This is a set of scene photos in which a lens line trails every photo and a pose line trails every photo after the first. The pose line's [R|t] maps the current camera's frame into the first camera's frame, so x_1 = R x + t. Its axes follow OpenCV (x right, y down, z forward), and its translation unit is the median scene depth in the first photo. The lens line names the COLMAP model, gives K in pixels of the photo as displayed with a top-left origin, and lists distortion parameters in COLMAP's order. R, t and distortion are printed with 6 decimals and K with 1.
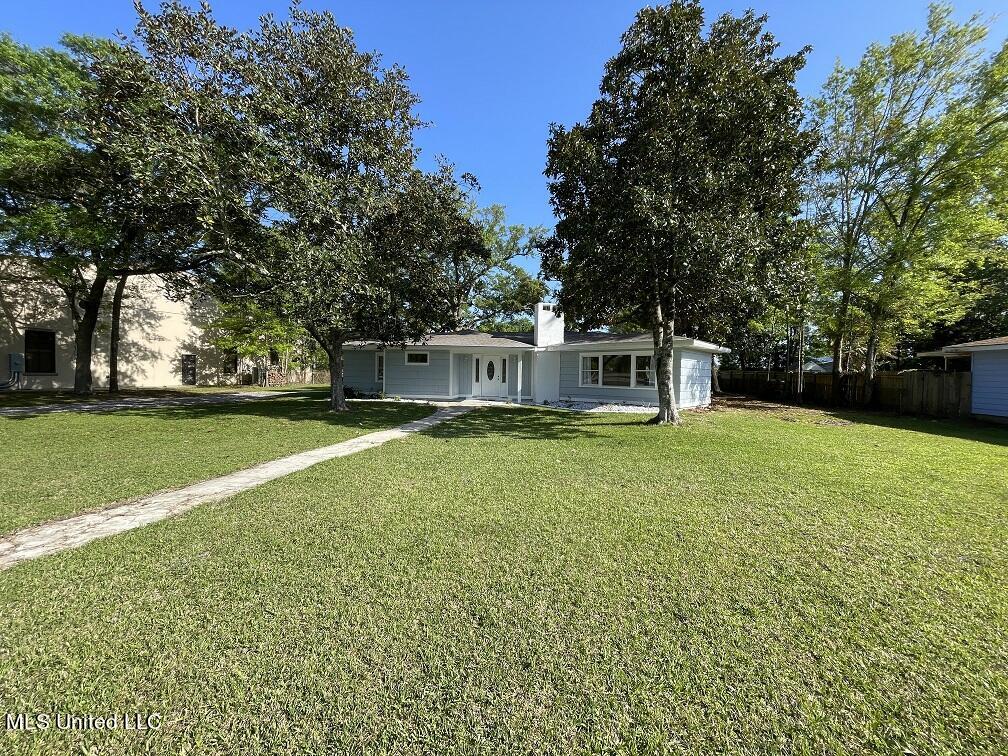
lens RADIAL K [[407.6, 0, 501.0], [0, 407.6, 379.9], [0, 0, 1]] dist [-0.010070, 0.006366]
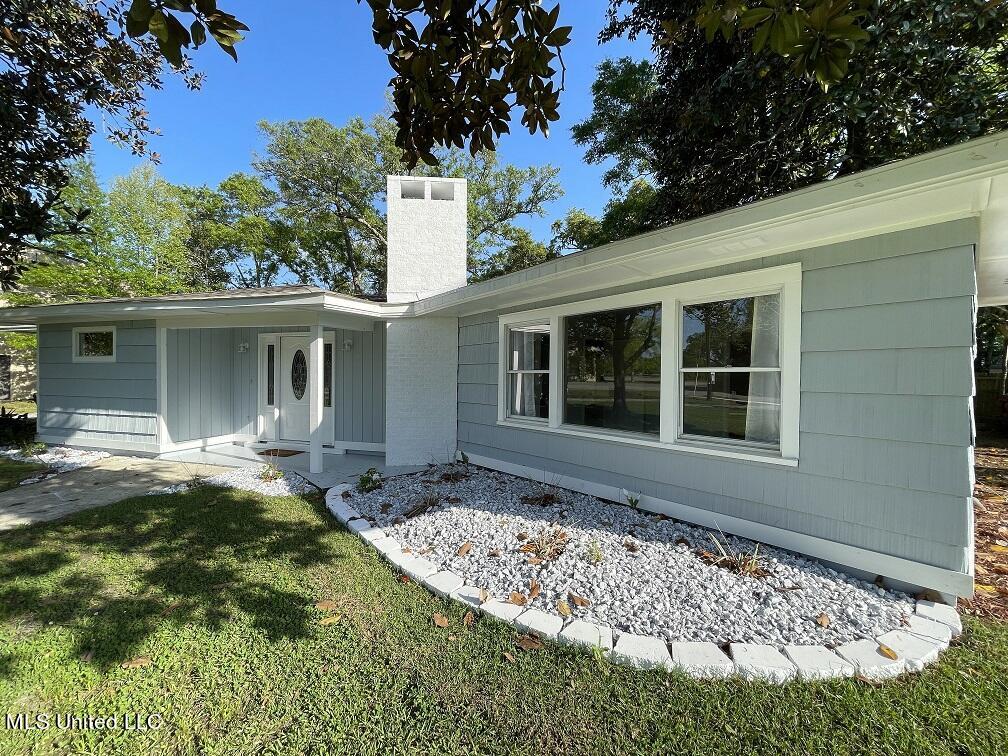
lens RADIAL K [[407.6, 0, 501.0], [0, 407.6, 379.9], [0, 0, 1]] dist [-0.010070, 0.006366]
pose [[0.991878, -0.006176, -0.127045, 0.230217], [0.004928, 0.999937, -0.010130, -0.012631], [0.127100, 0.009421, 0.991845, 0.664641]]
